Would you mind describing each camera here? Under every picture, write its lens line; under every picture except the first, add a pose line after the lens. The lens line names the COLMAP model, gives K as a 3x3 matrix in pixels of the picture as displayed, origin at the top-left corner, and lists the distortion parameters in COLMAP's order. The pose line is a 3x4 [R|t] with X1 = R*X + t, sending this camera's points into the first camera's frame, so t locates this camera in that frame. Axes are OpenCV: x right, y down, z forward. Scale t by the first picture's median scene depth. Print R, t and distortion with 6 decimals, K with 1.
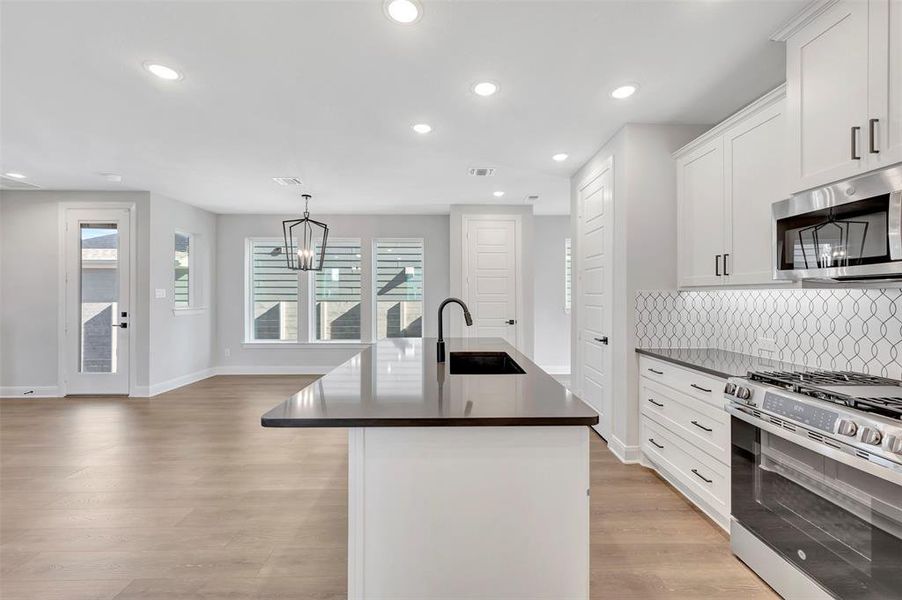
lens RADIAL K [[356.8, 0, 457.6], [0, 356.8, 296.1], [0, 0, 1]] dist [-0.002536, 0.000135]
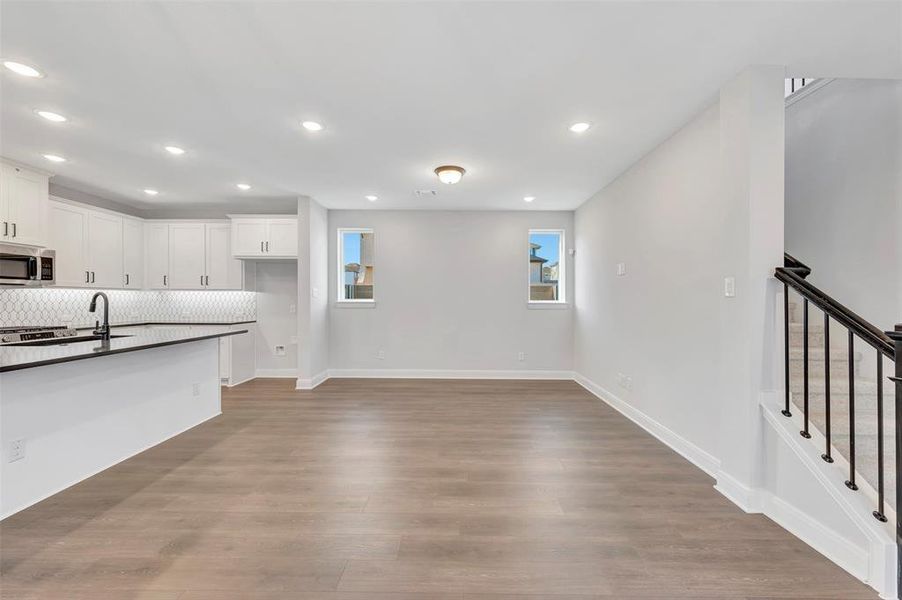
lens RADIAL K [[356.8, 0, 457.7], [0, 356.8, 301.6], [0, 0, 1]] dist [-0.002536, 0.000135]
pose [[-0.999752, -0.007382, 0.021024, -0.657165], [-0.007174, 0.999925, 0.009940, 0.007545], [-0.021096, 0.009787, -0.999730, 1.090666]]
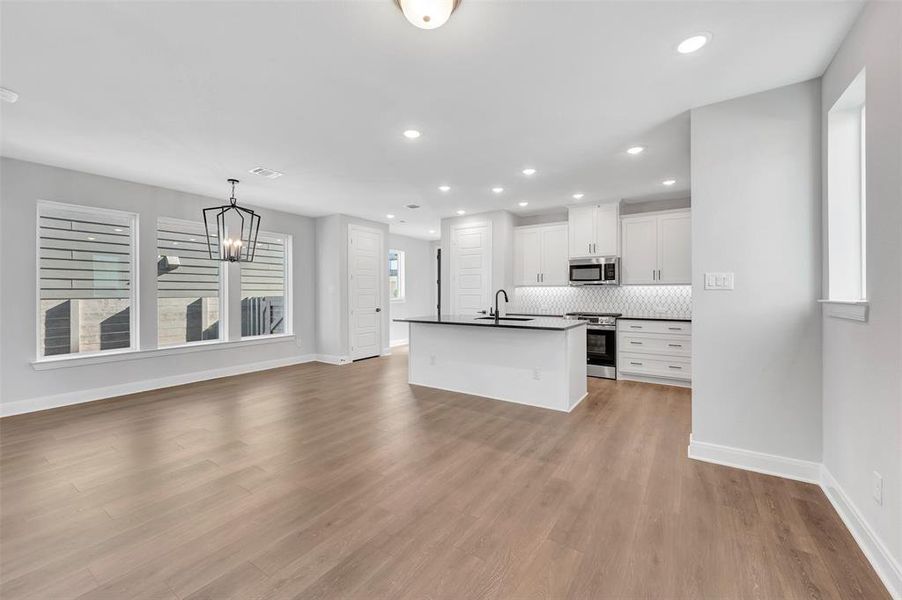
lens RADIAL K [[356.8, 0, 454.2], [0, 356.8, 293.3], [0, 0, 1]] dist [-0.002536, 0.000135]
pose [[0.572015, -0.003698, 0.820235, -0.899895], [0.004021, 0.999990, 0.001704, 0.010566], [-0.820233, 0.002324, 0.572024, 0.007137]]
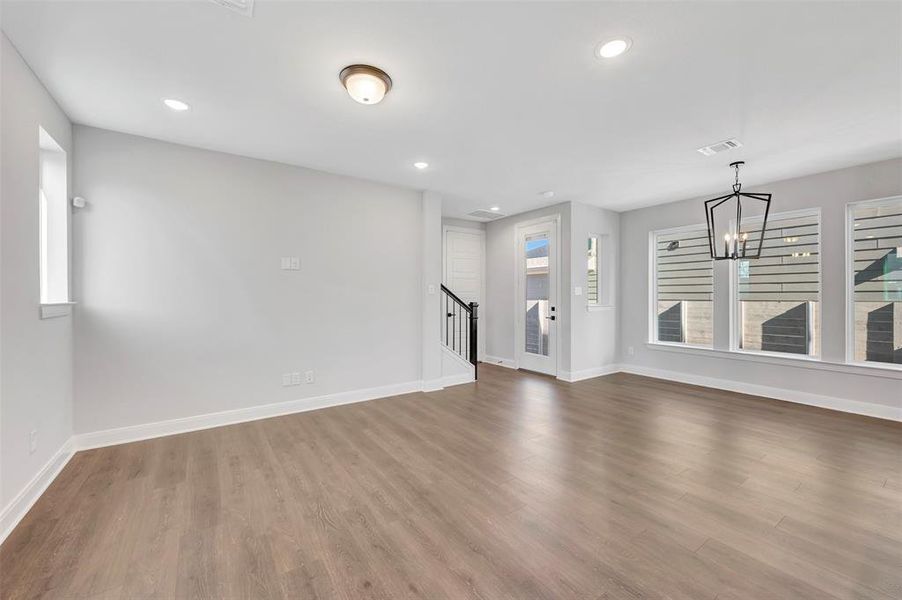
lens RADIAL K [[356.8, 0, 453.9], [0, 356.8, 295.6], [0, 0, 1]] dist [-0.002536, 0.000135]
pose [[0.558369, -0.001896, -0.829591, -0.130422], [-0.000951, 0.999995, -0.002926, 0.011049], [0.829592, 0.002423, 0.558365, 0.056076]]
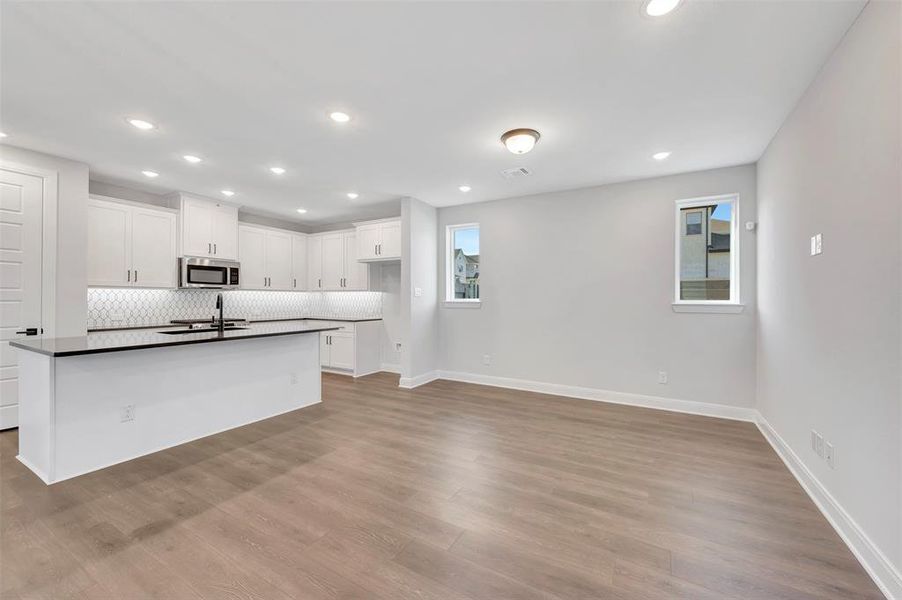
lens RADIAL K [[356.8, 0, 457.0], [0, 356.8, 299.6], [0, 0, 1]] dist [-0.002536, 0.000135]
pose [[-0.859152, -0.007706, 0.511663, -0.863634], [-0.004859, 0.999964, 0.006900, 0.008734], [-0.511698, 0.003442, -0.859159, 0.880475]]
